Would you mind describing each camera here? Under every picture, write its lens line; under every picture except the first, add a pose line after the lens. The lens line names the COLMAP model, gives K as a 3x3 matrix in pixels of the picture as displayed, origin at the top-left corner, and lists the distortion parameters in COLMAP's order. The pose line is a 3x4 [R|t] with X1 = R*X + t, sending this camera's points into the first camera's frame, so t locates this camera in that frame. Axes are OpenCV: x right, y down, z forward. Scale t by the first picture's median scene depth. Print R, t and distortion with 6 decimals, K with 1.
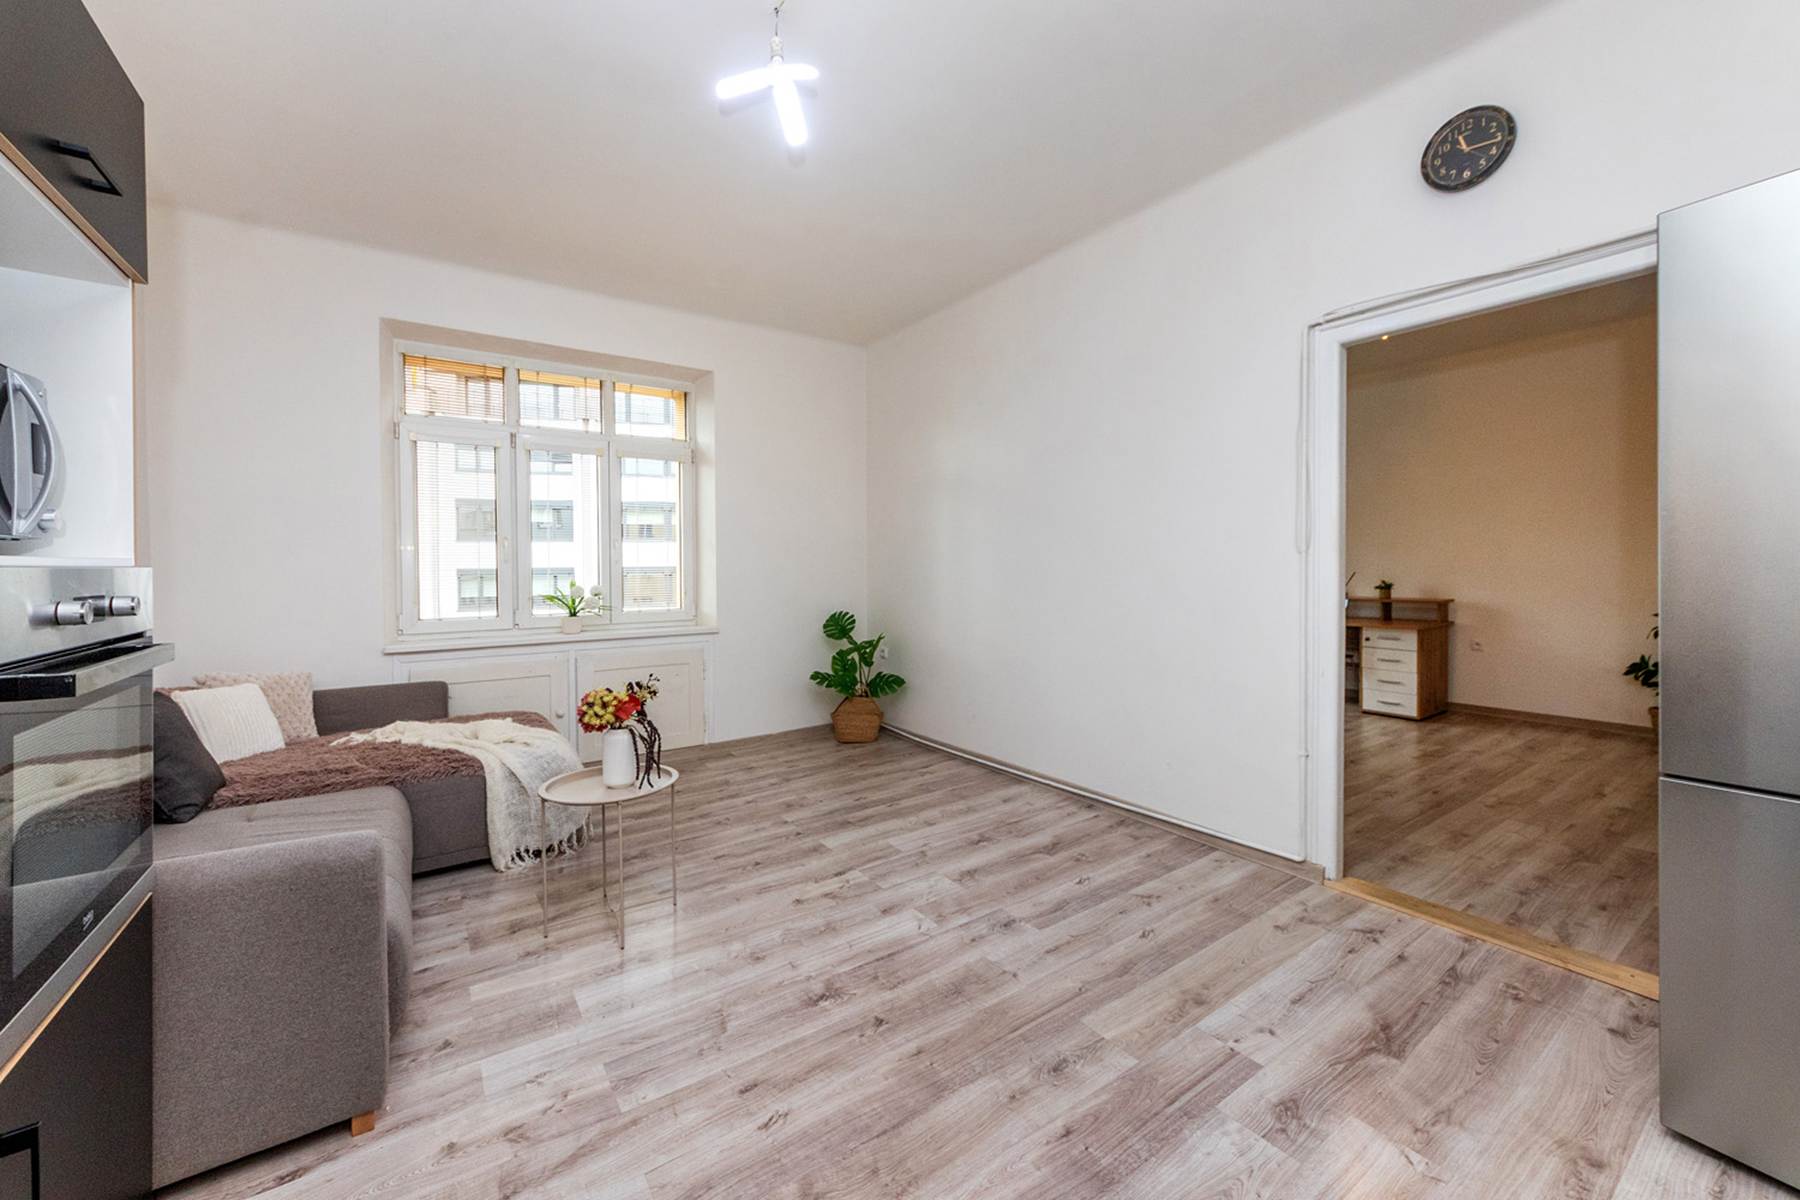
lens RADIAL K [[681.2, 0, 874.5], [0, 681.2, 584.8], [0, 0, 1]] dist [0.003706, -0.000766]
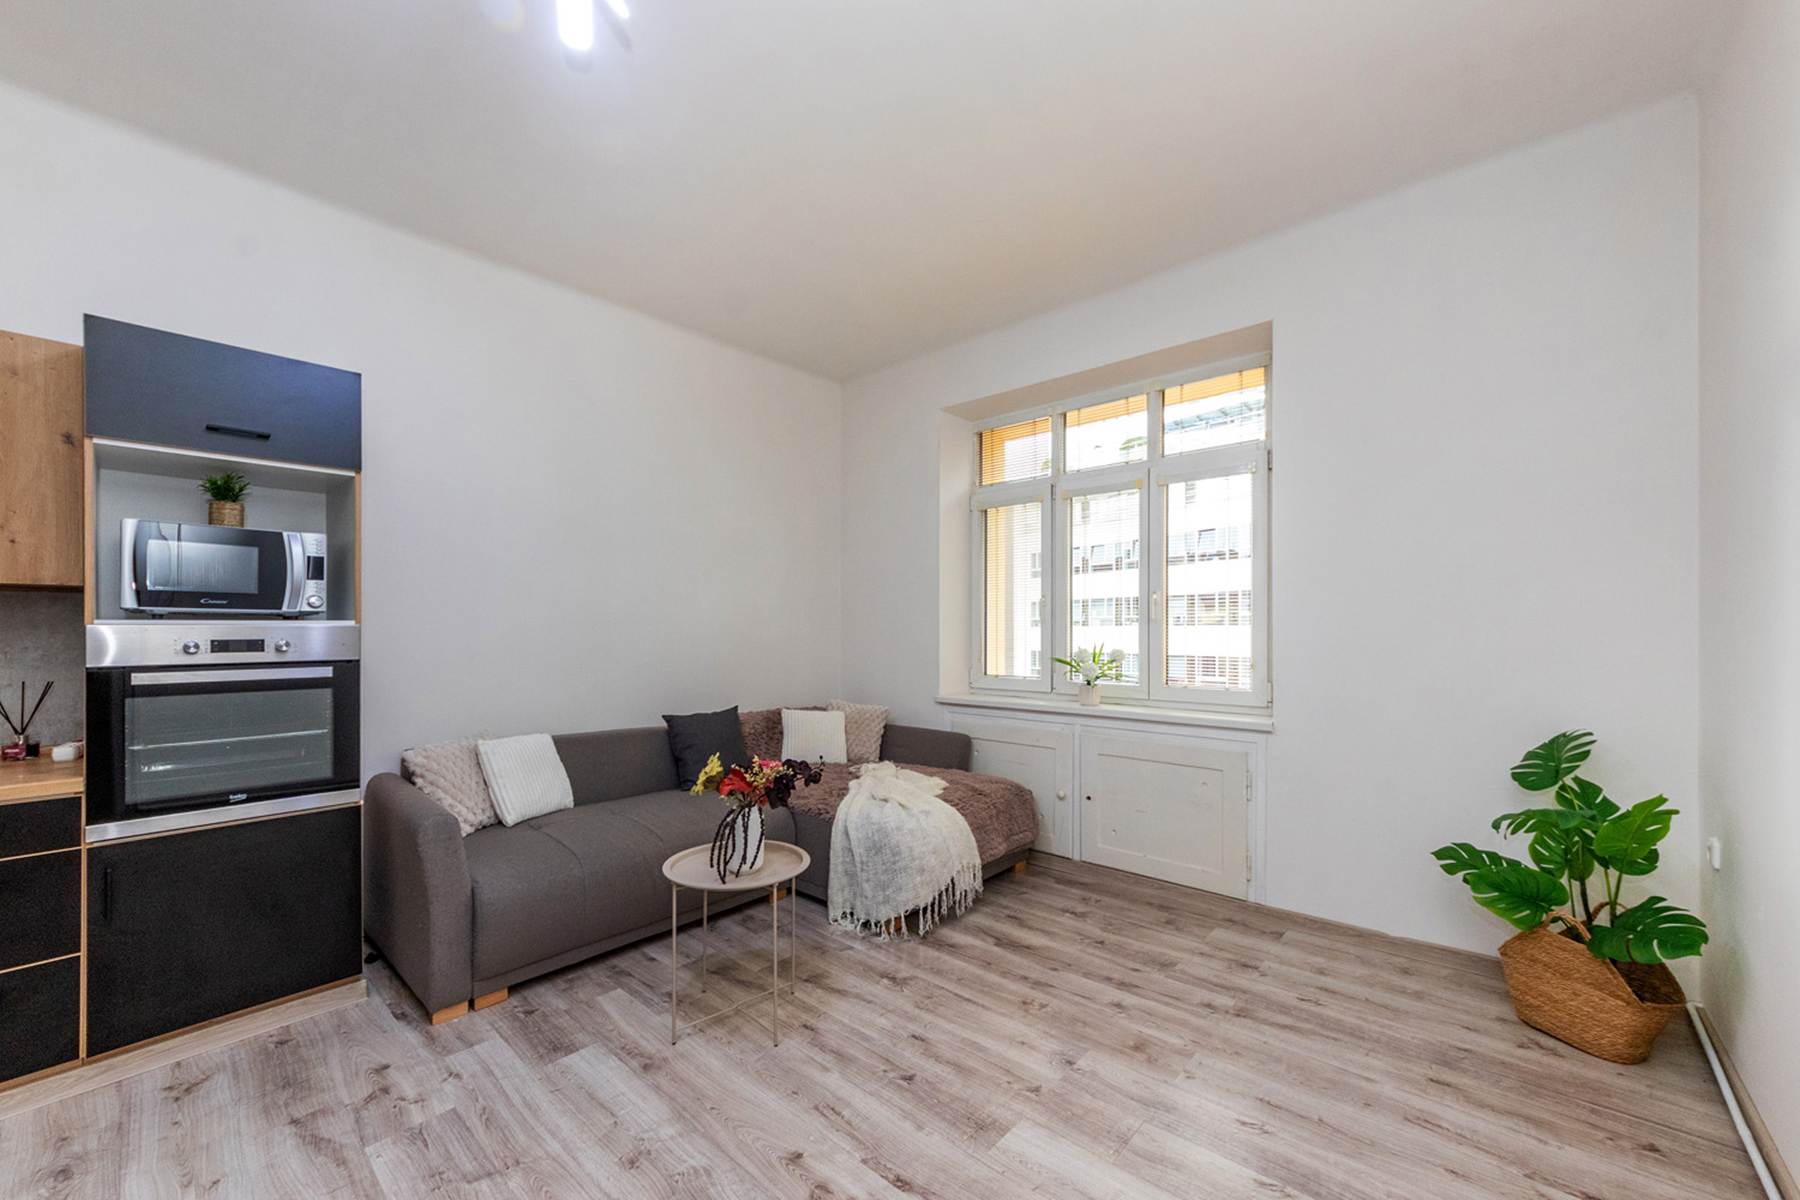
lens RADIAL K [[681.2, 0, 909.3], [0, 681.2, 623.9], [0, 0, 1]] dist [0.003706, -0.000766]
pose [[0.267502, -0.001937, -0.963555, 0.484321], [-0.027940, 0.999562, -0.009766, -0.022554], [0.963152, 0.029534, 0.267331, 0.850164]]
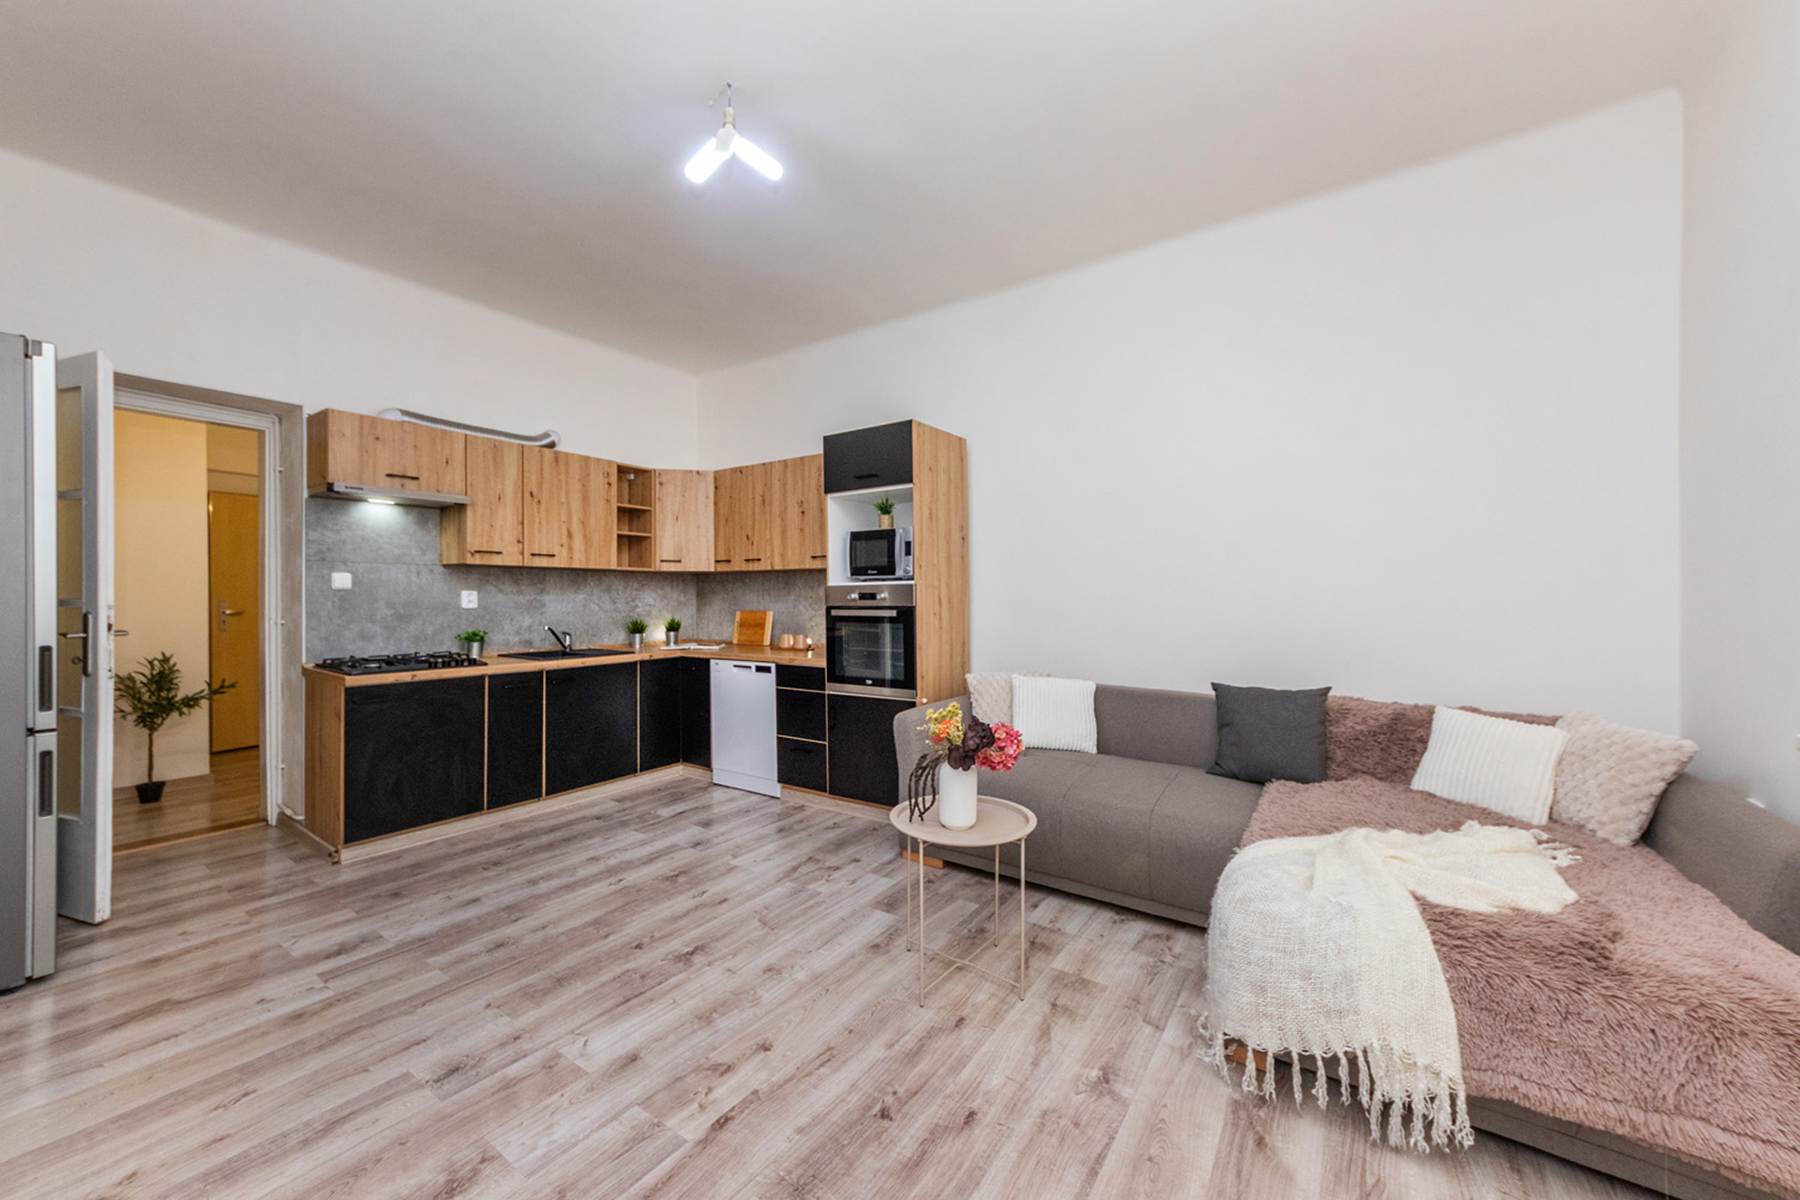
lens RADIAL K [[681.2, 0, 899.5], [0, 681.2, 597.5], [0, 0, 1]] dist [0.003706, -0.000766]
pose [[-0.924762, 0.013229, -0.380317, 0.021073], [0.002012, 0.999552, 0.029876, -0.022553], [0.380541, 0.026863, -0.924374, 1.570089]]
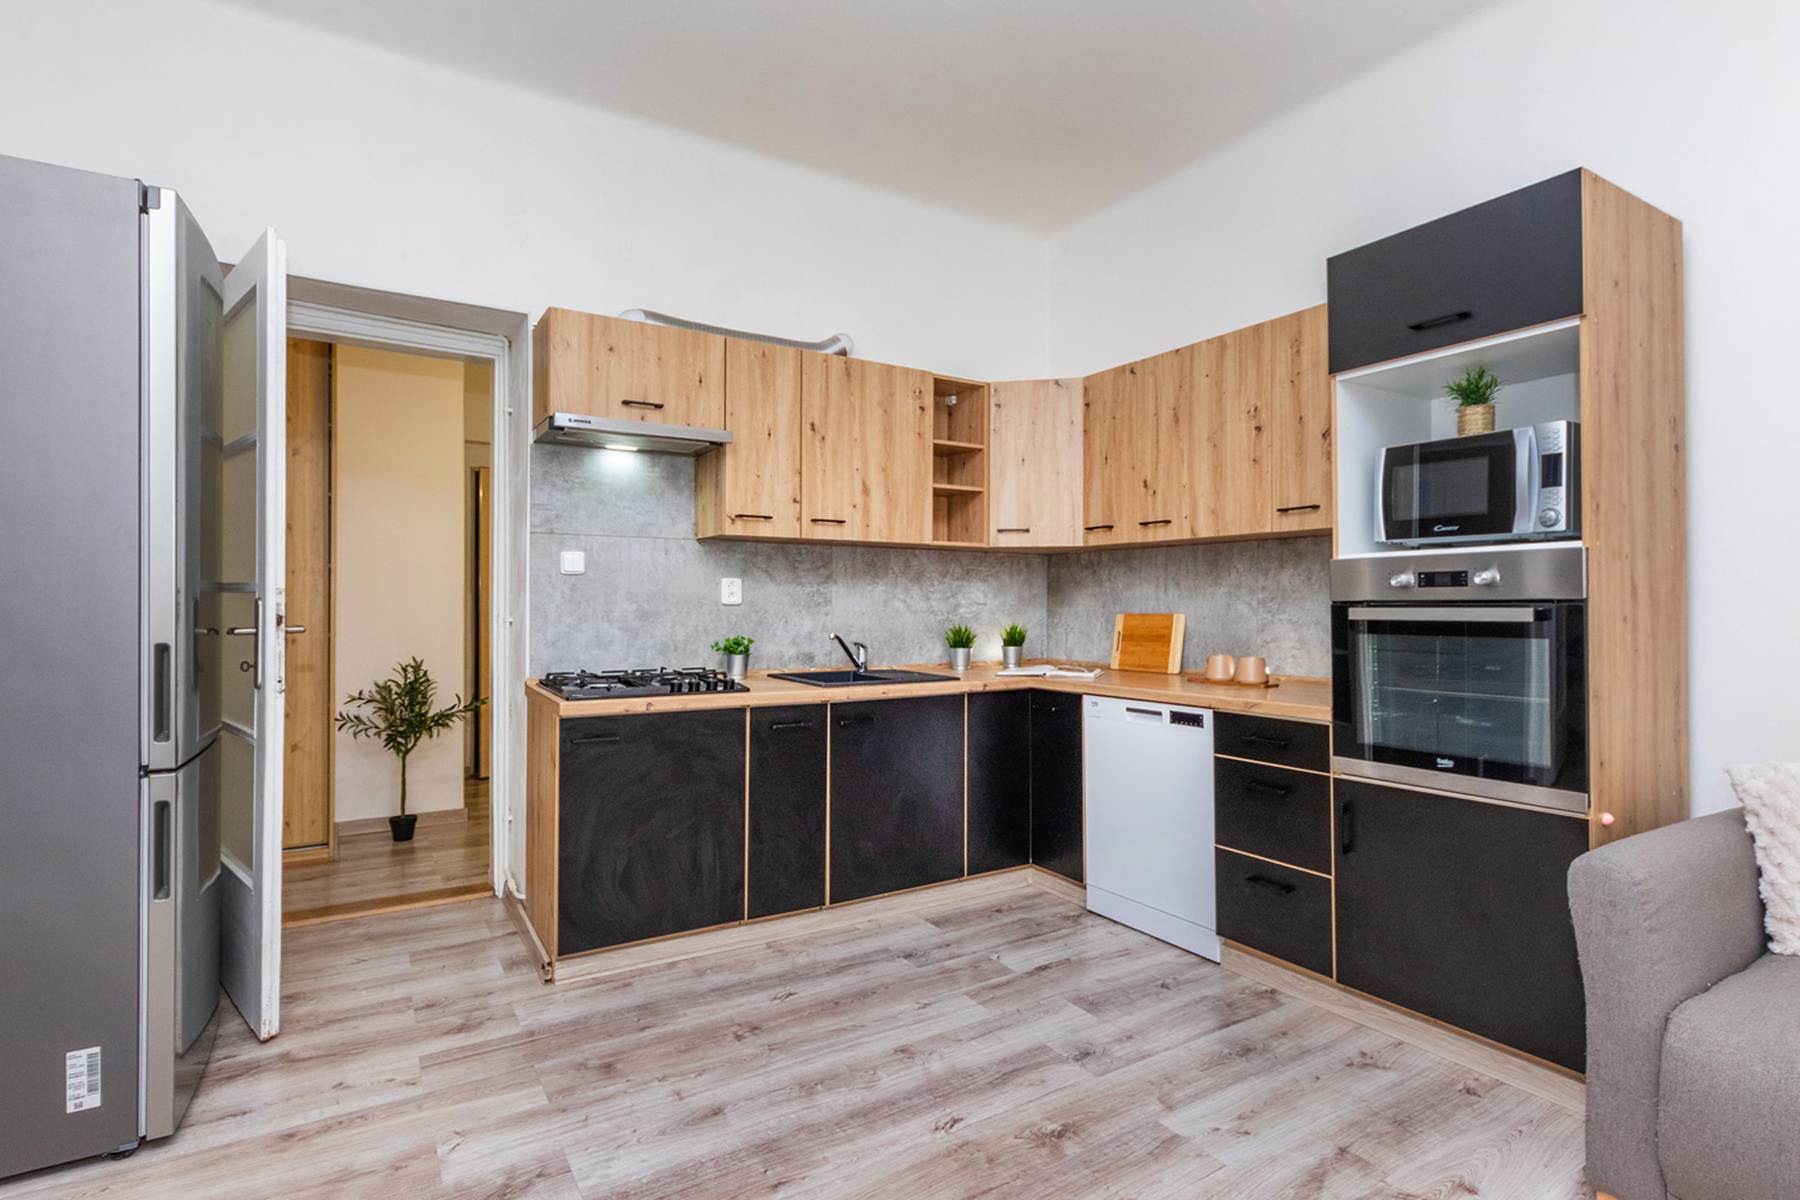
lens RADIAL K [[886.0, 0, 887.2], [0, 886.0, 604.5], [0, 0, 1]] dist [-0.000749, 0.005632]
pose [[-0.999456, 0.009242, 0.031665, 0.051781], [0.010070, 0.999609, 0.026090, 0.010750], [-0.031411, 0.026395, -0.999158, 1.151382]]
